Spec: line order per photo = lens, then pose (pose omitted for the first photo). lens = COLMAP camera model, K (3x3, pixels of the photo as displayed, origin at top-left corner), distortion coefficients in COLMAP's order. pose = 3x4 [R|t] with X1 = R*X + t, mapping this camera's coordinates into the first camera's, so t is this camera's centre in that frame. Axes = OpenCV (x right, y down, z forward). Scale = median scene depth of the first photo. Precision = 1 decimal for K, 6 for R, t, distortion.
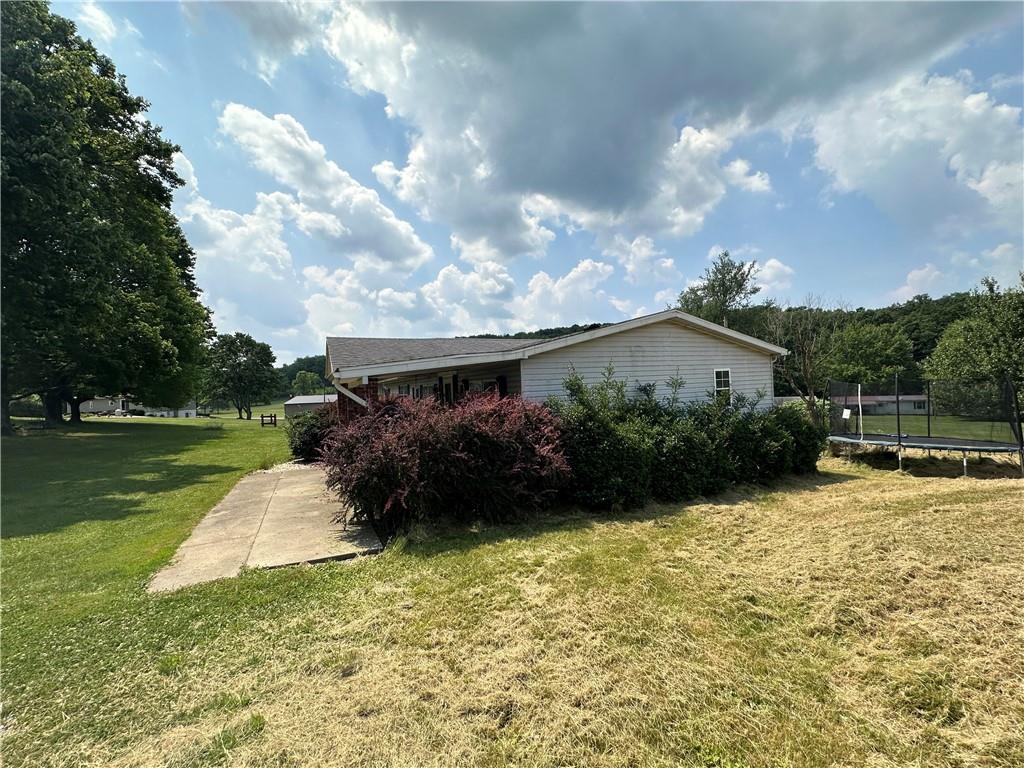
lens RADIAL K [[412.1, 0, 511.8], [0, 412.1, 399.3], [0, 0, 1]] dist [0.009295, 0.000006]
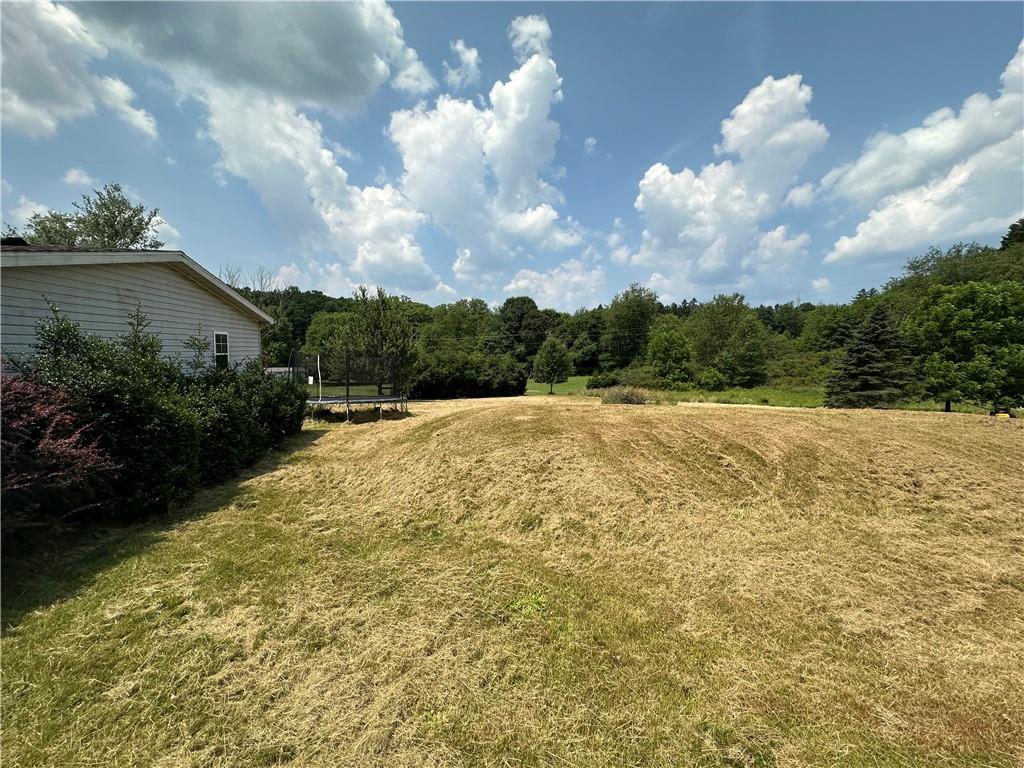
lens RADIAL K [[410.3, 0, 512.0], [0, 410.3, 384.0], [0, 0, 1]] dist [0.001205, 0.000148]
pose [[0.274411, -0.026788, 0.961239, -0.254883], [-0.005242, 0.999555, 0.029352, 0.015026], [-0.961598, -0.013094, 0.274148, 0.183803]]
